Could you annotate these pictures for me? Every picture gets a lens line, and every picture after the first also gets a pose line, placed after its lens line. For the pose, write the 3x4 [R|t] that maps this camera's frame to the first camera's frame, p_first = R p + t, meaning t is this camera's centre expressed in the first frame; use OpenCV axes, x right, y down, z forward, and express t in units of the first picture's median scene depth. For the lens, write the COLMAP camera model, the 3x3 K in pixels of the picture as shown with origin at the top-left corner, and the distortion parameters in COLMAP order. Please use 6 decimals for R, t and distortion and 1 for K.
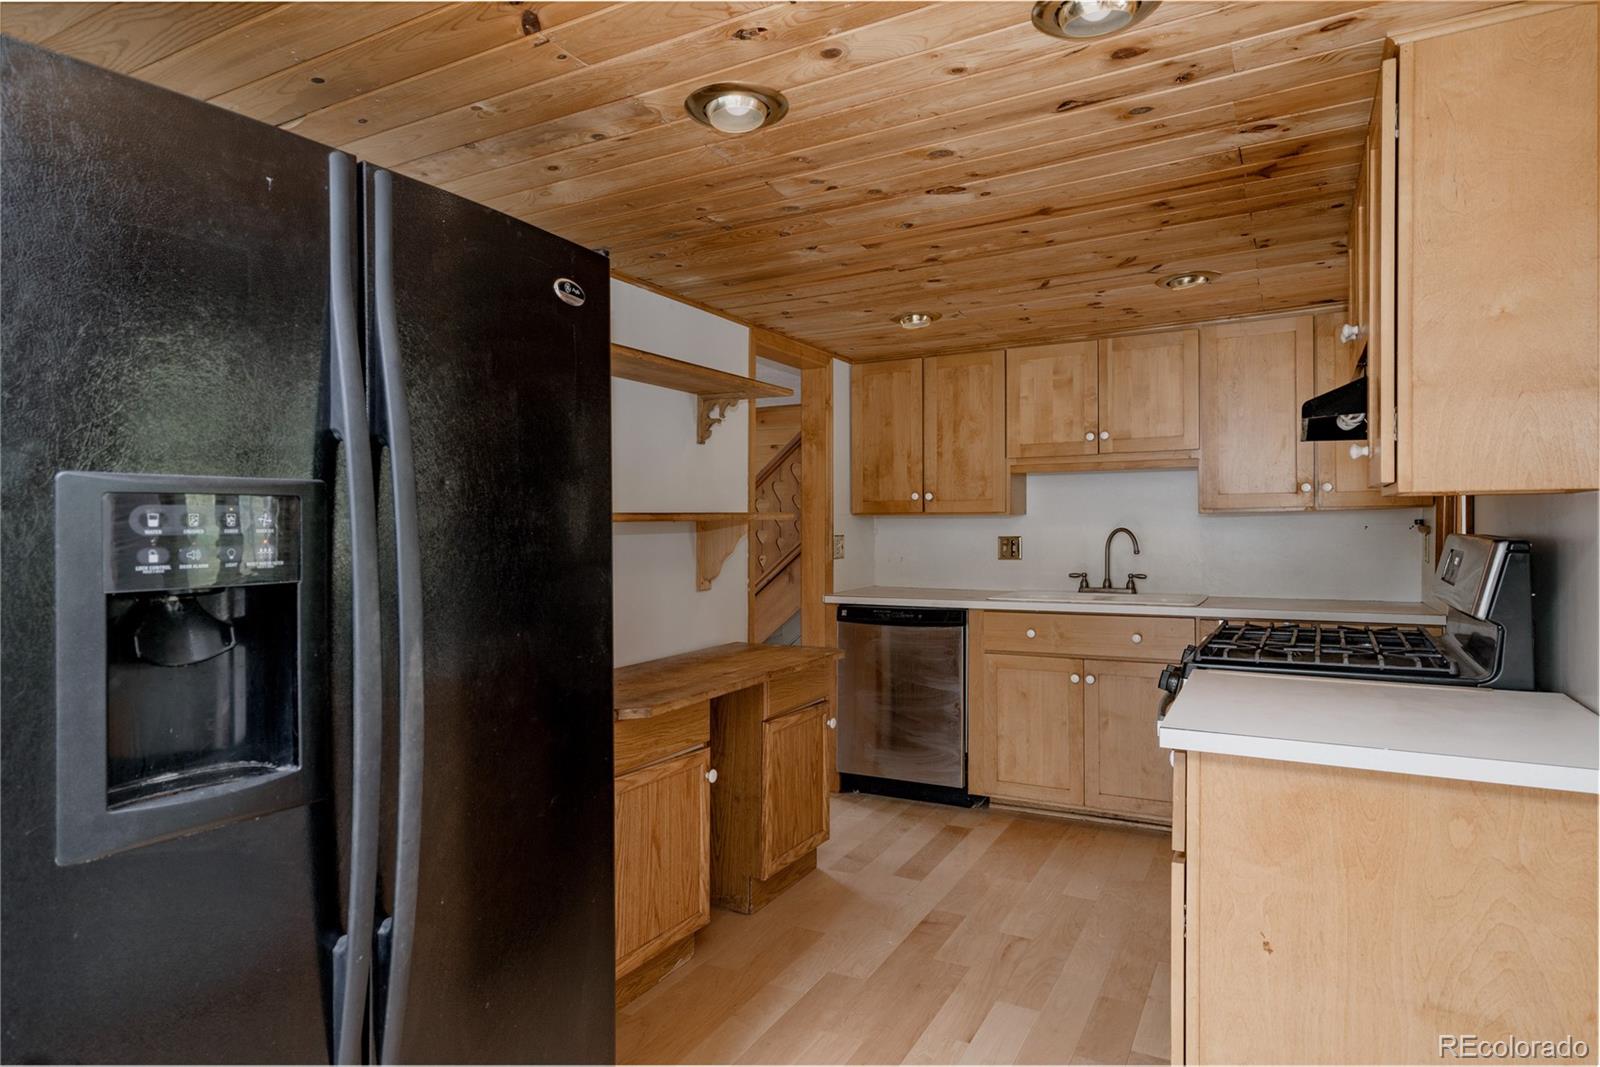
lens RADIAL K [[896.4, 0, 800.0], [0, 896.4, 533.5], [0, 0, 1]] dist [-0.001930, -0.000803]
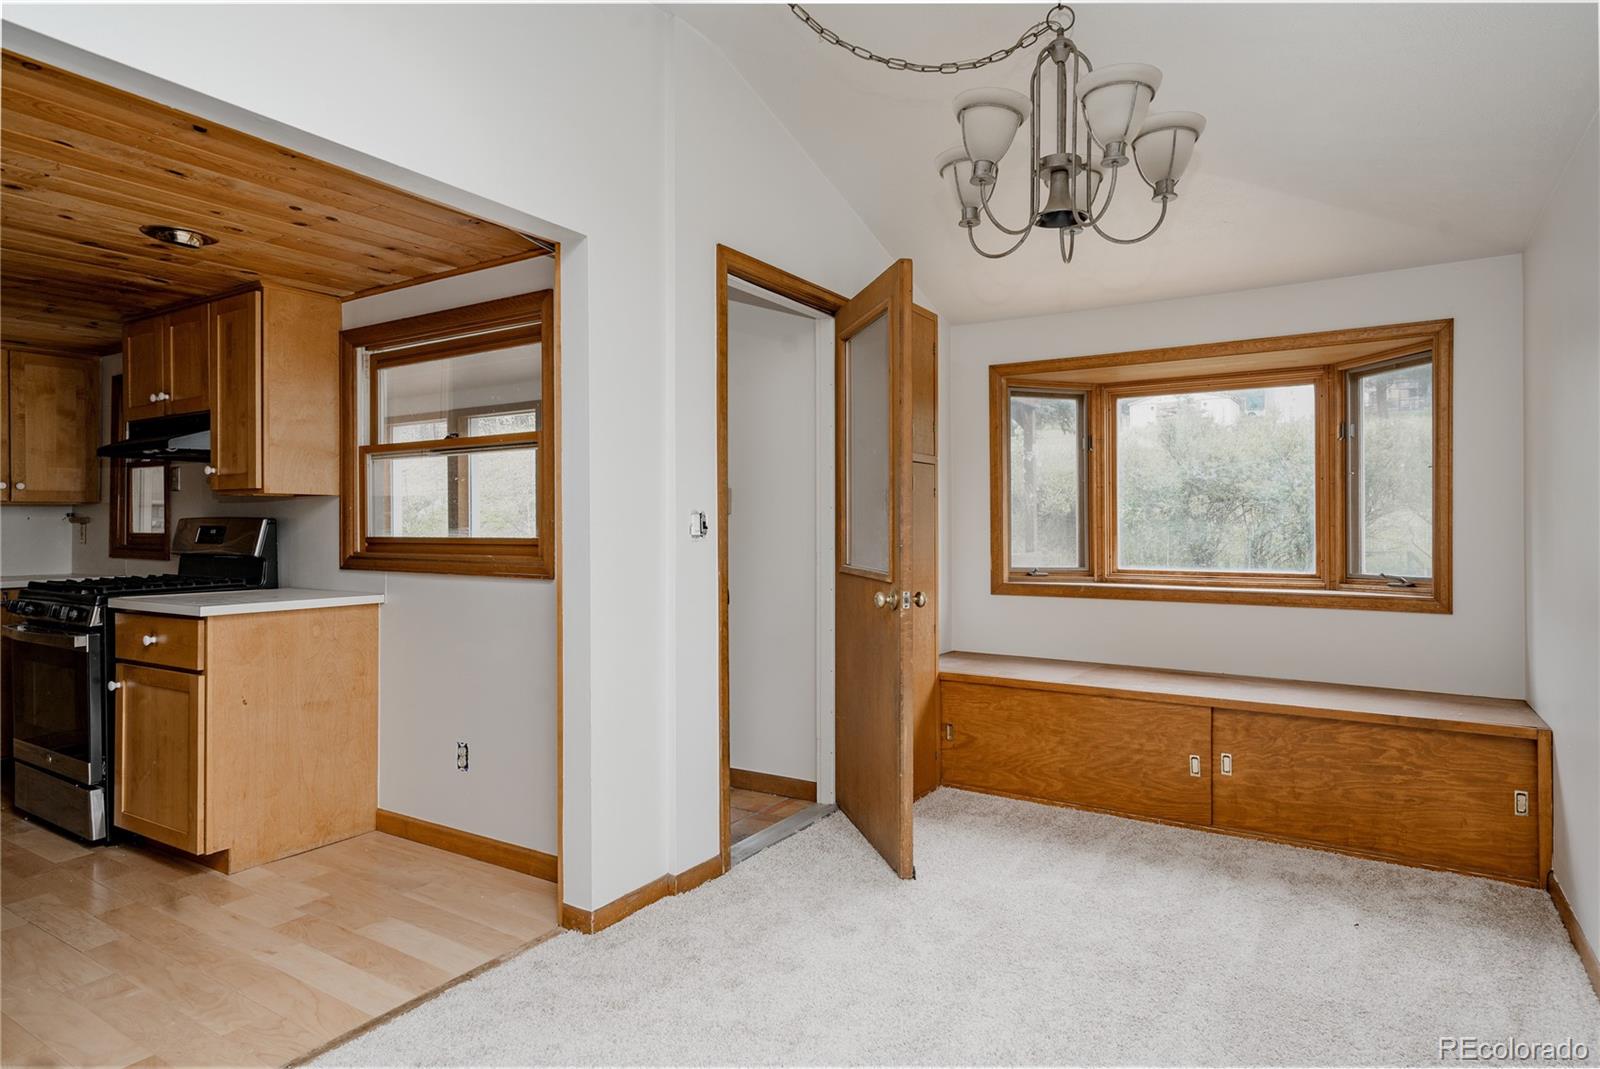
lens RADIAL K [[896.4, 0, 800.0], [0, 896.4, 534.5], [0, 0, 1]] dist [-0.001930, -0.000803]
pose [[0.057768, 0.000768, 0.998330, -0.860164], [0.011356, 0.999934, -0.001426, 0.043885], [-0.998265, 0.011420, 0.057756, -0.253859]]
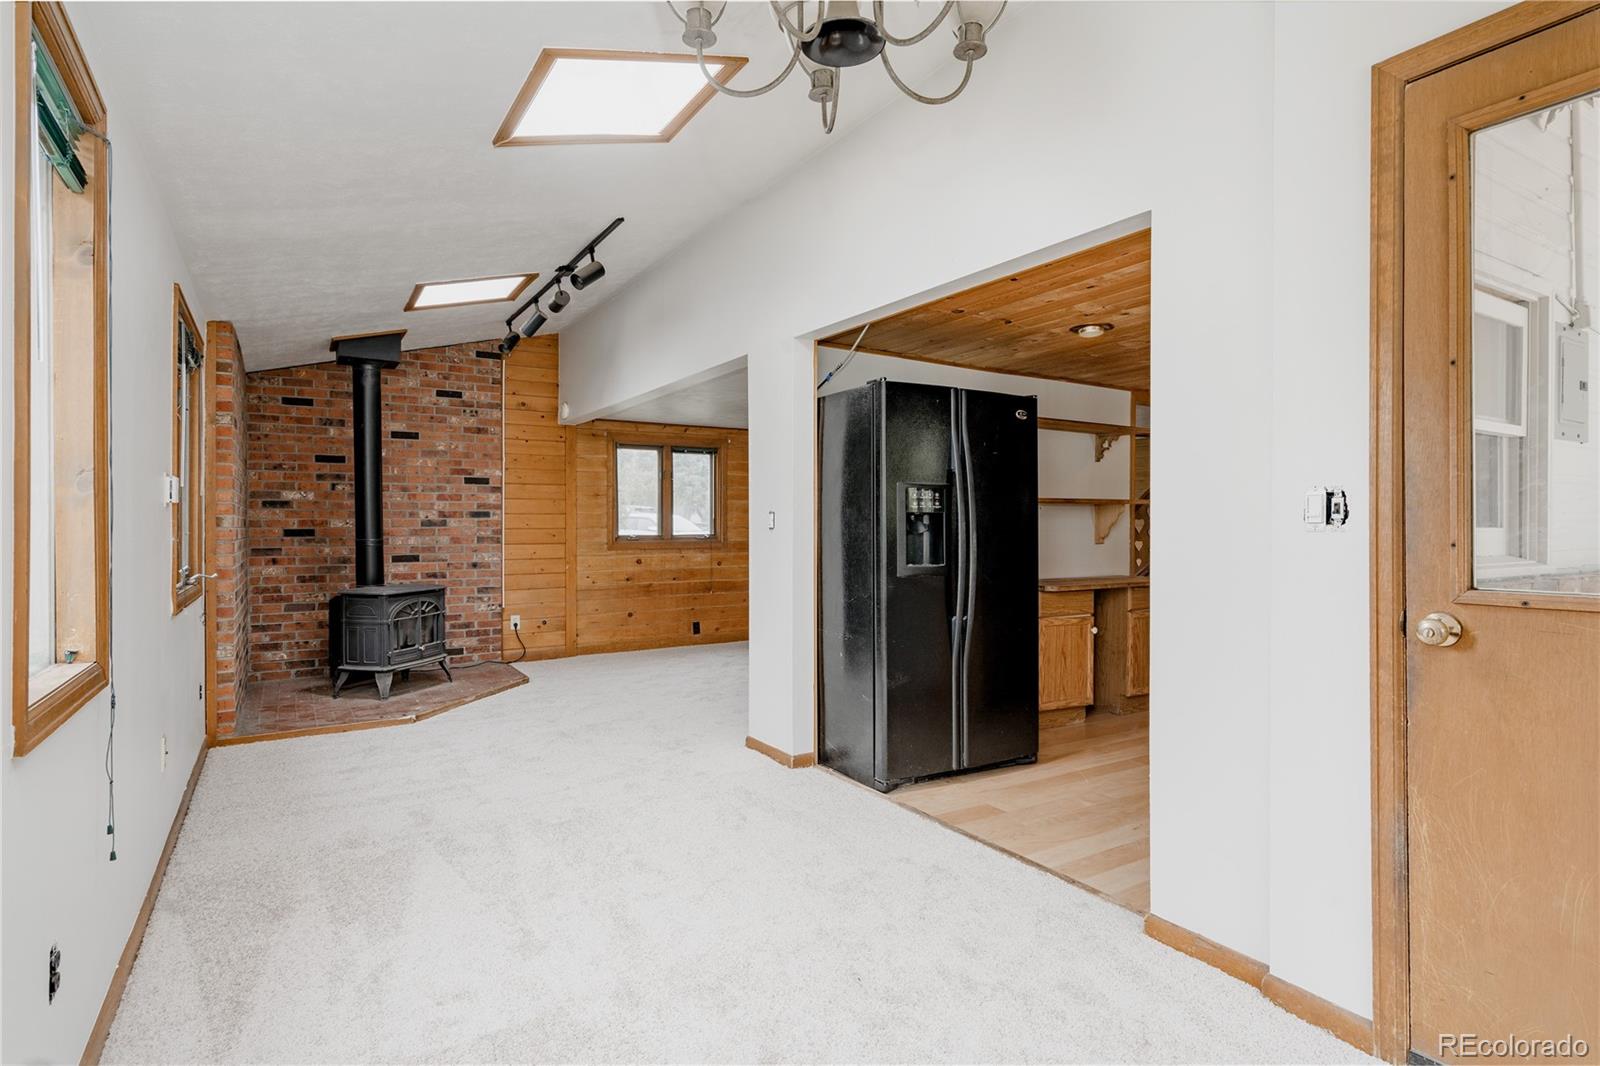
lens RADIAL K [[823.5, 0, 800.0], [0, 823.5, 533.0], [0, 0, 1]] dist [-0.000519, 0.000037]
pose [[0.865646, 0.003049, -0.500648, 0.250798], [-0.004657, 0.999987, -0.001963, 0.060325], [0.500635, 0.004030, 0.865649, -0.912550]]
